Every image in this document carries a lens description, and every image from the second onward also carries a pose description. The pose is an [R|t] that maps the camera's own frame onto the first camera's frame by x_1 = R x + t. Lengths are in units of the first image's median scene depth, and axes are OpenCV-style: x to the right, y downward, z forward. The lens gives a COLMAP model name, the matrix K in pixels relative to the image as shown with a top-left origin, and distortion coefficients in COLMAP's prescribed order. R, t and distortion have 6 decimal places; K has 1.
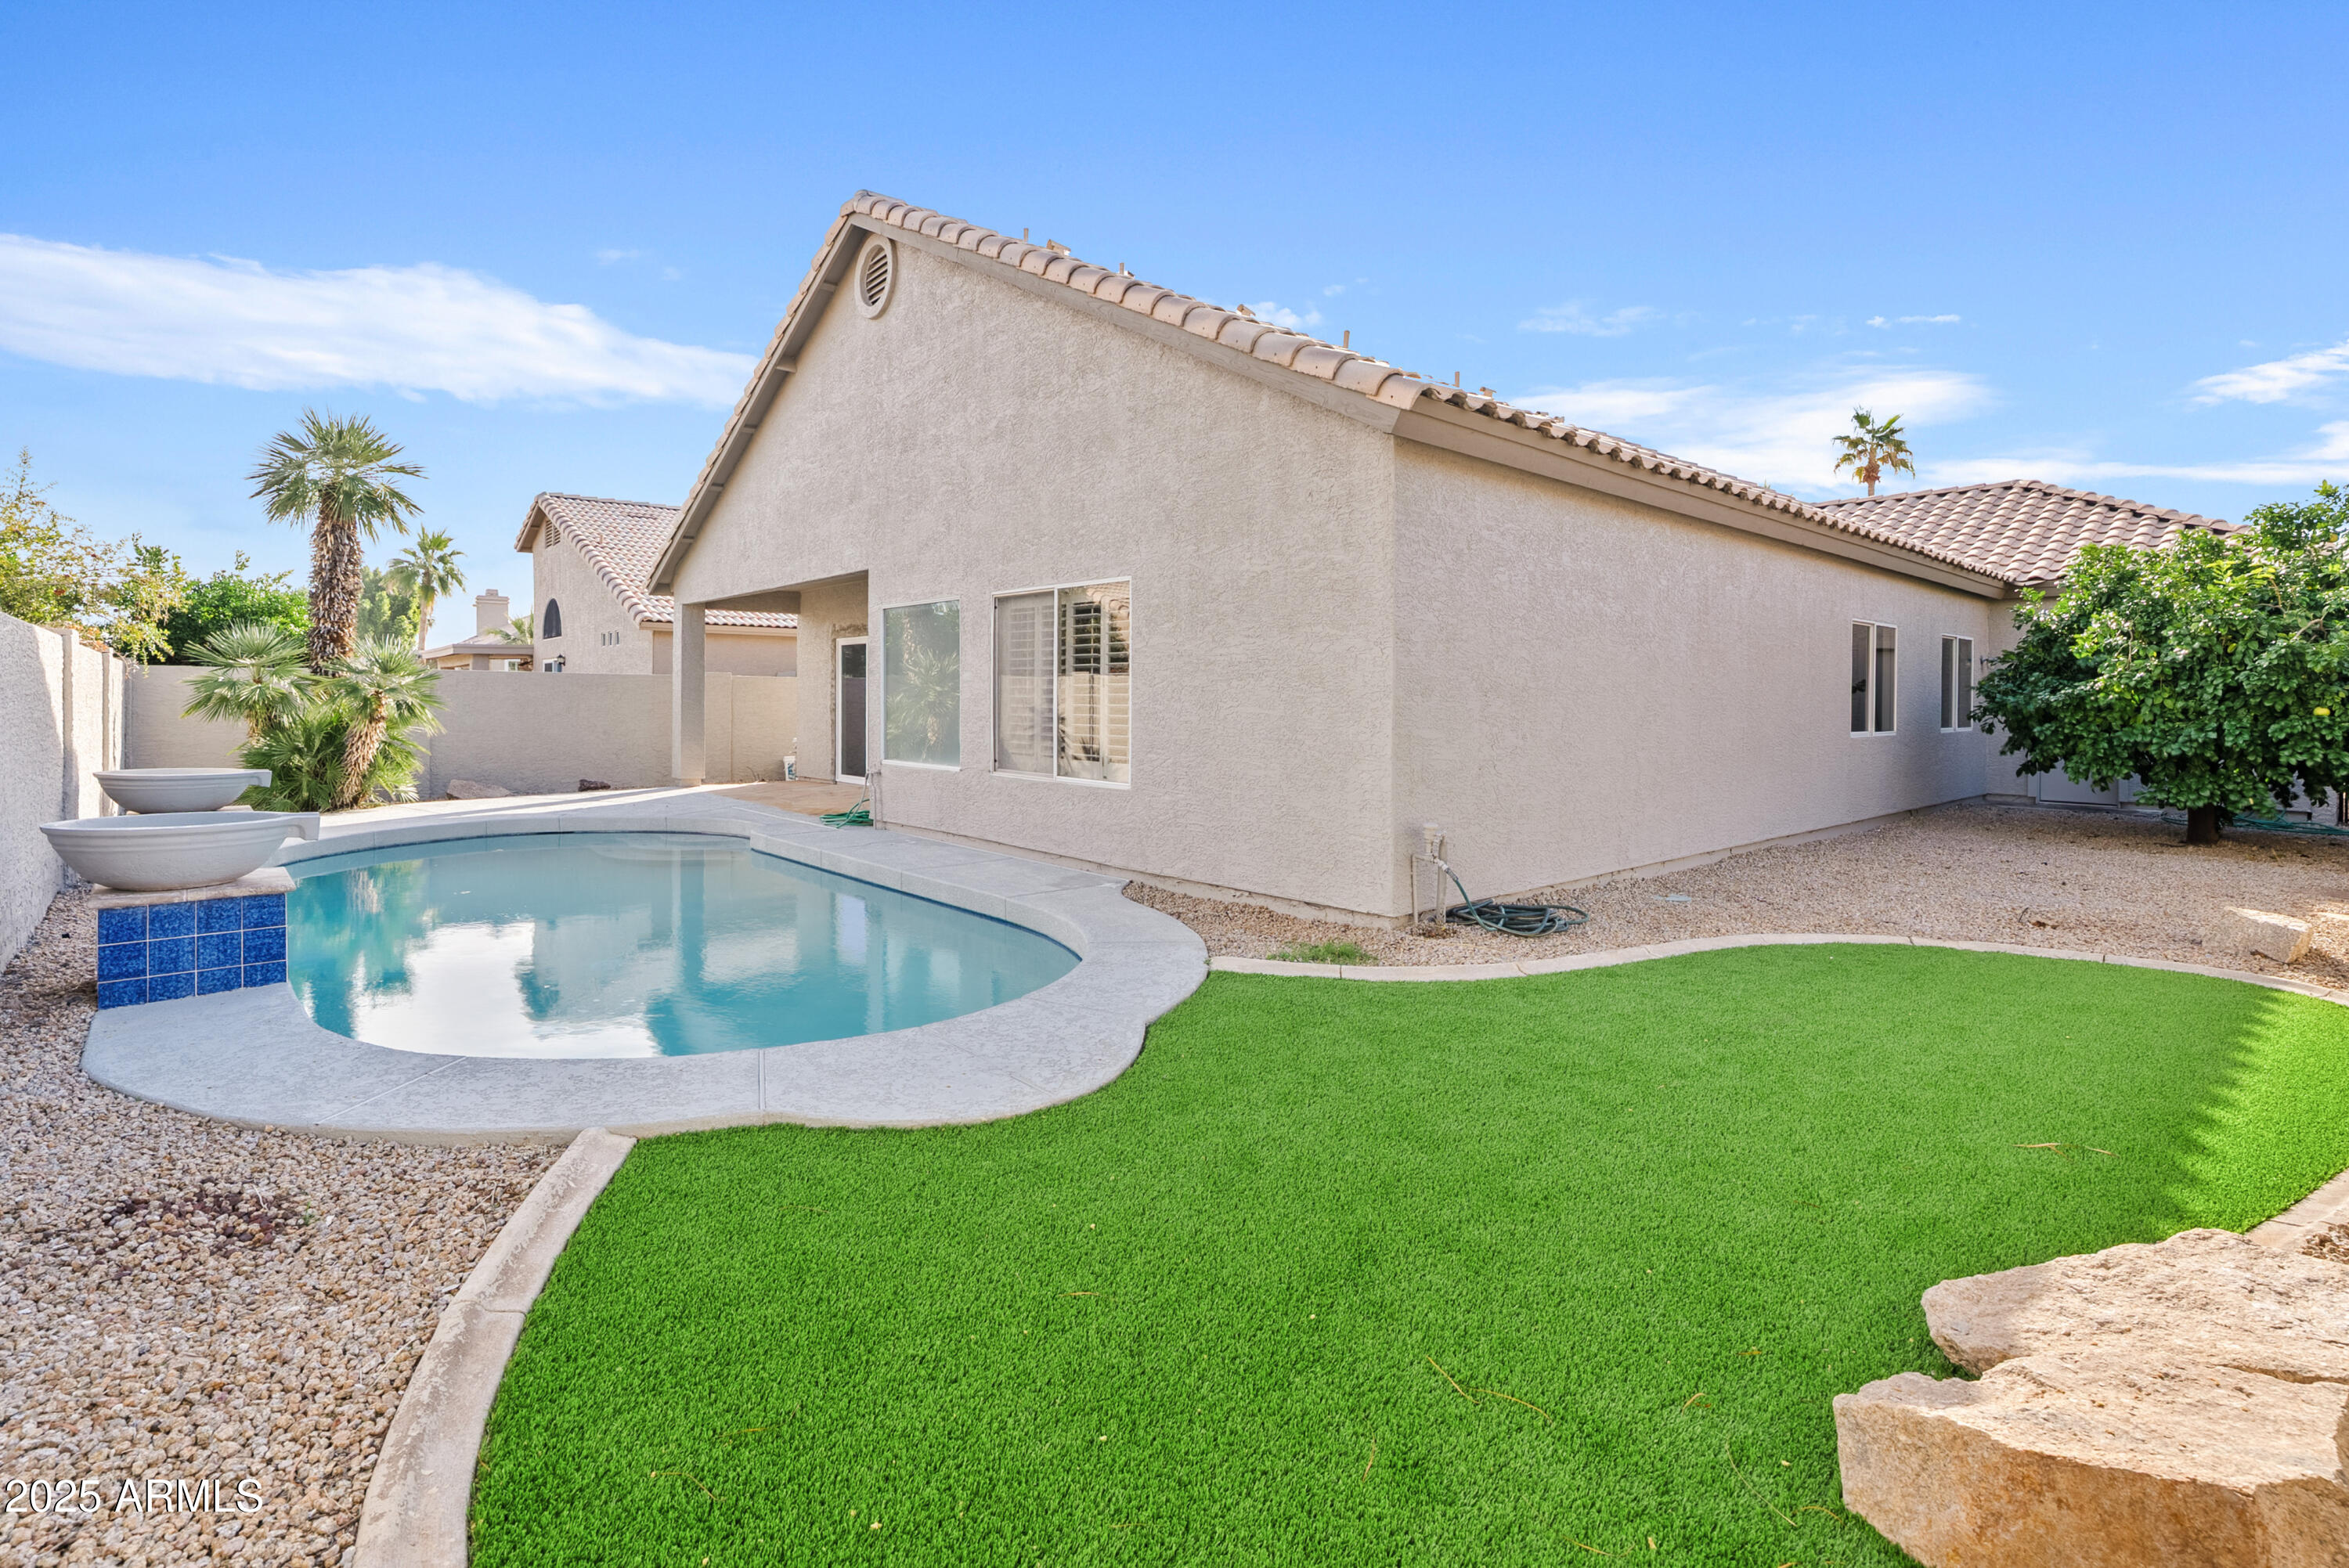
lens RADIAL K [[1086.1, 0, 1173.7], [0, 1086.1, 689.4], [0, 0, 1]] dist [-0.000166, 0.000357]
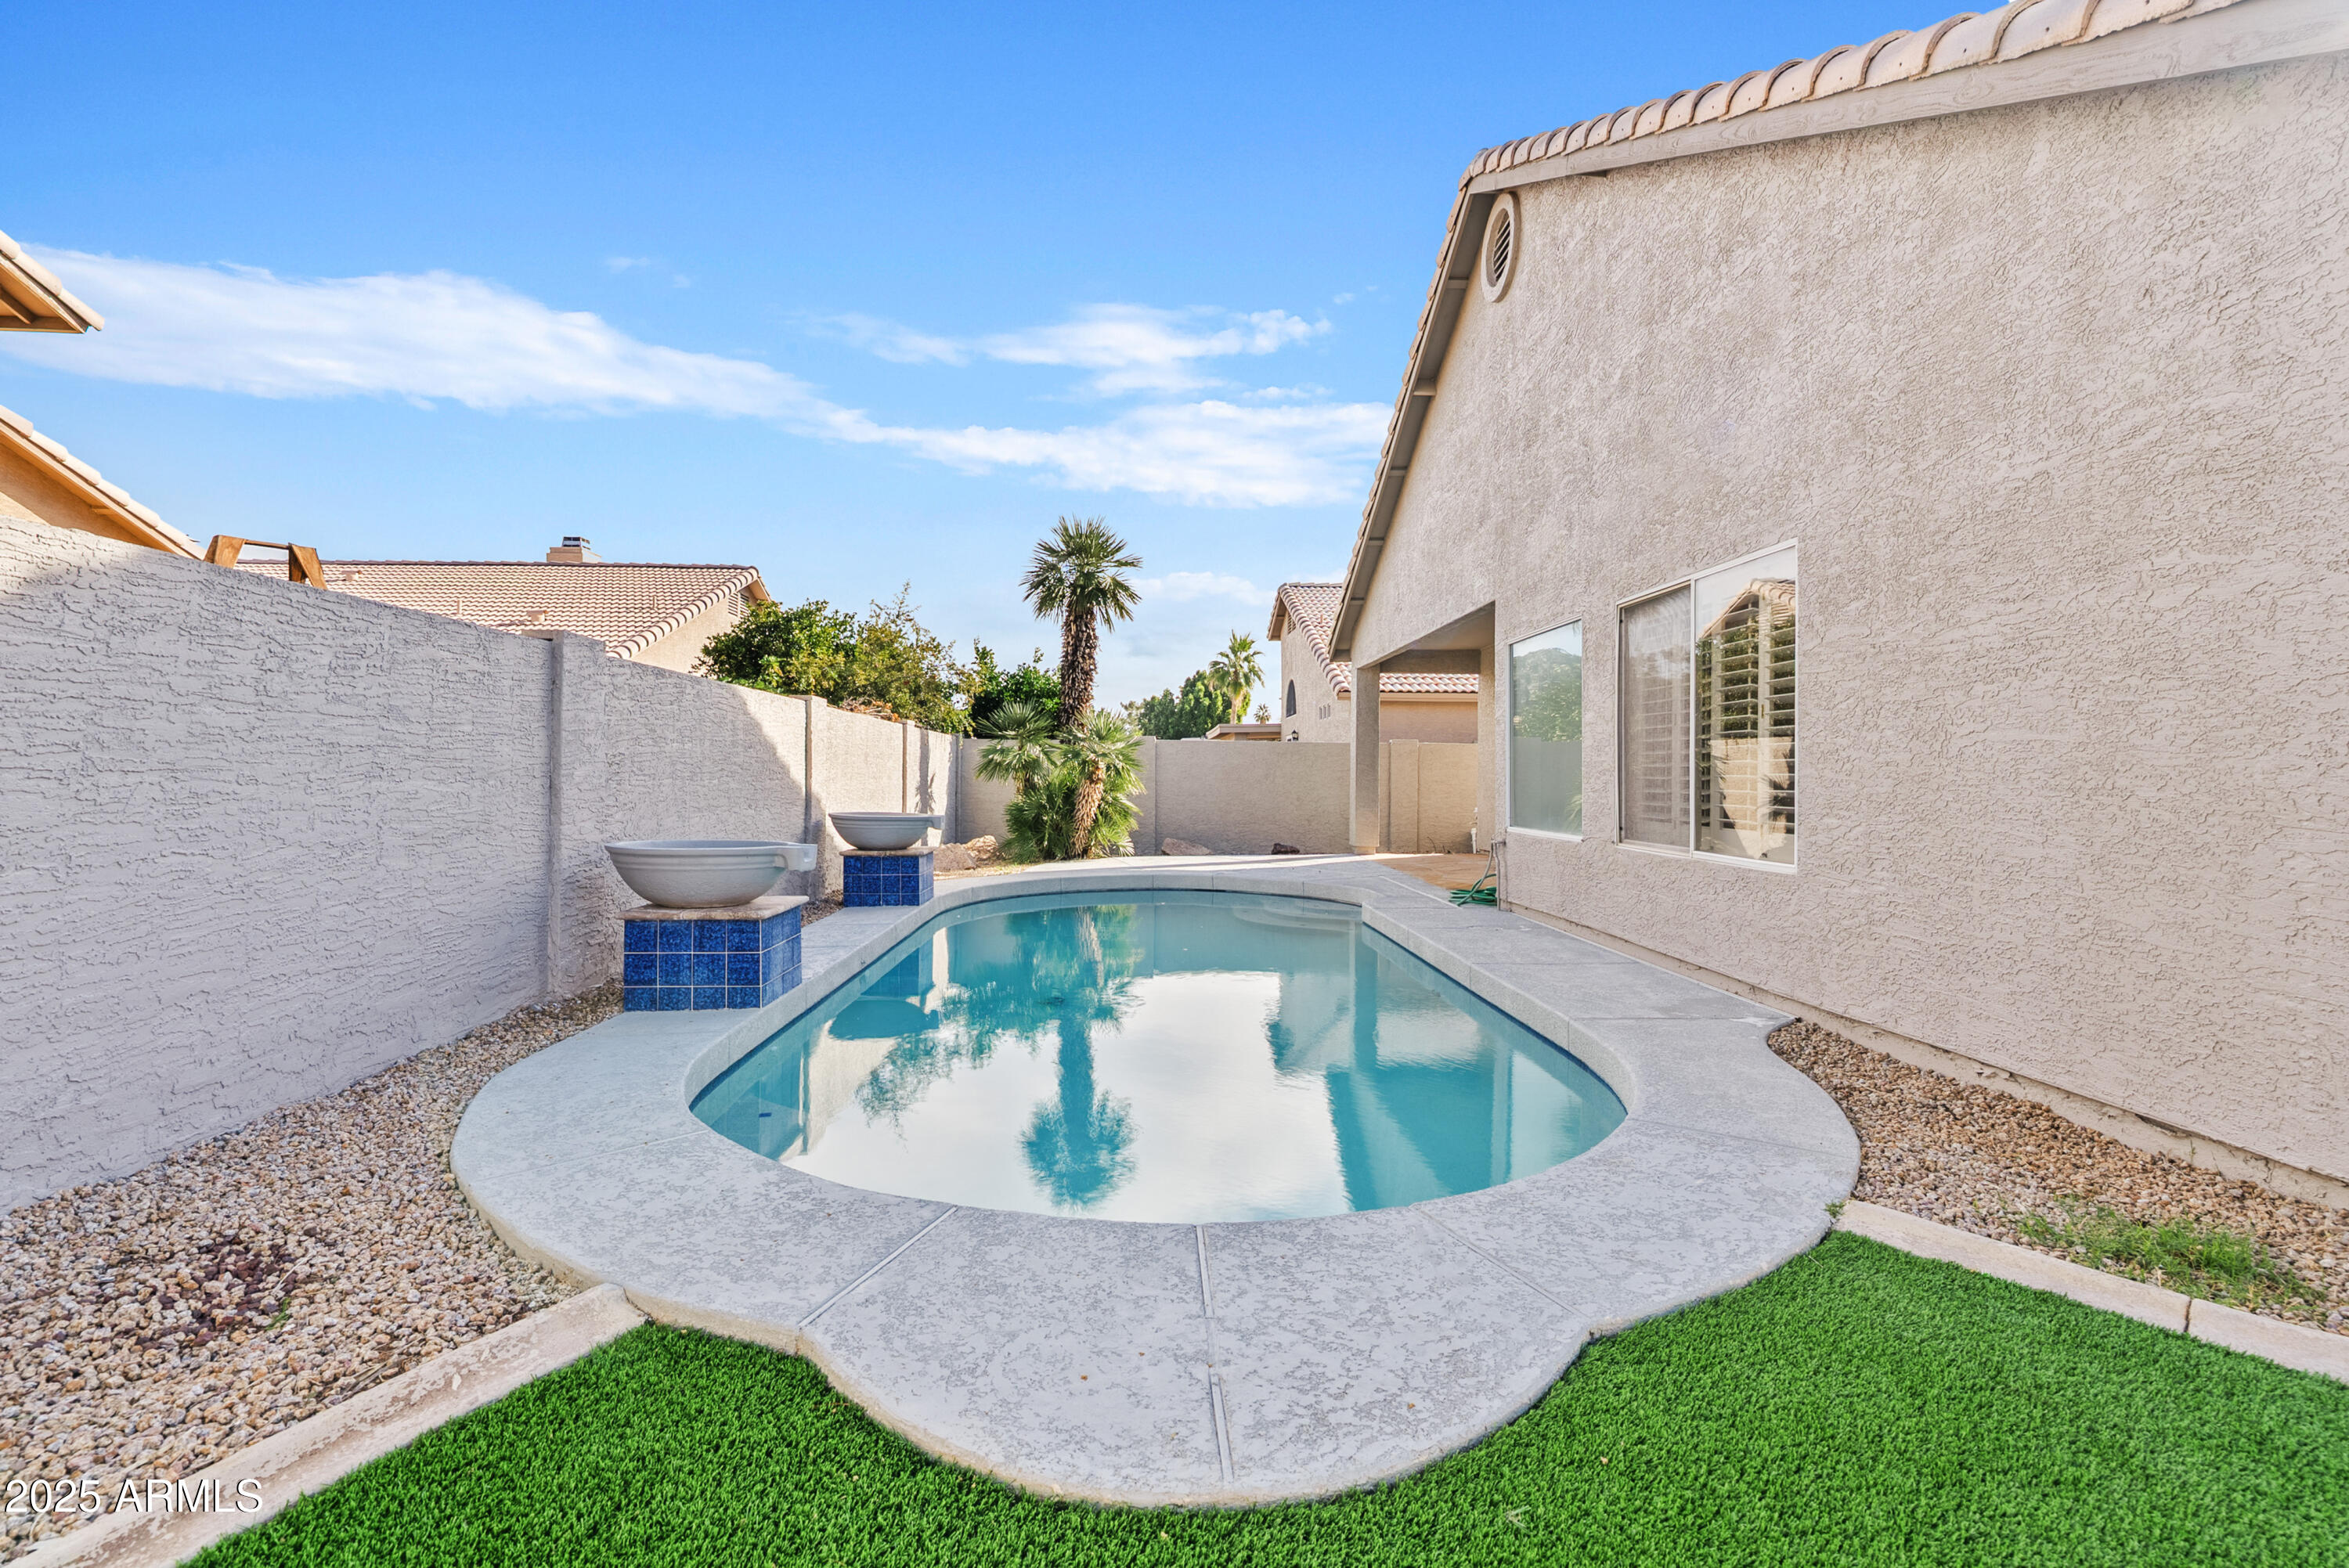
lens RADIAL K [[1079.4, 0, 1179.0], [0, 1079.4, 768.7], [0, 0, 1]] dist [-0.001774, 0.001515]
pose [[0.777274, -0.005741, -0.629137, 0.064573], [0.004217, 0.999983, -0.003916, 0.026789], [0.629149, 0.000391, 0.777285, 0.241107]]
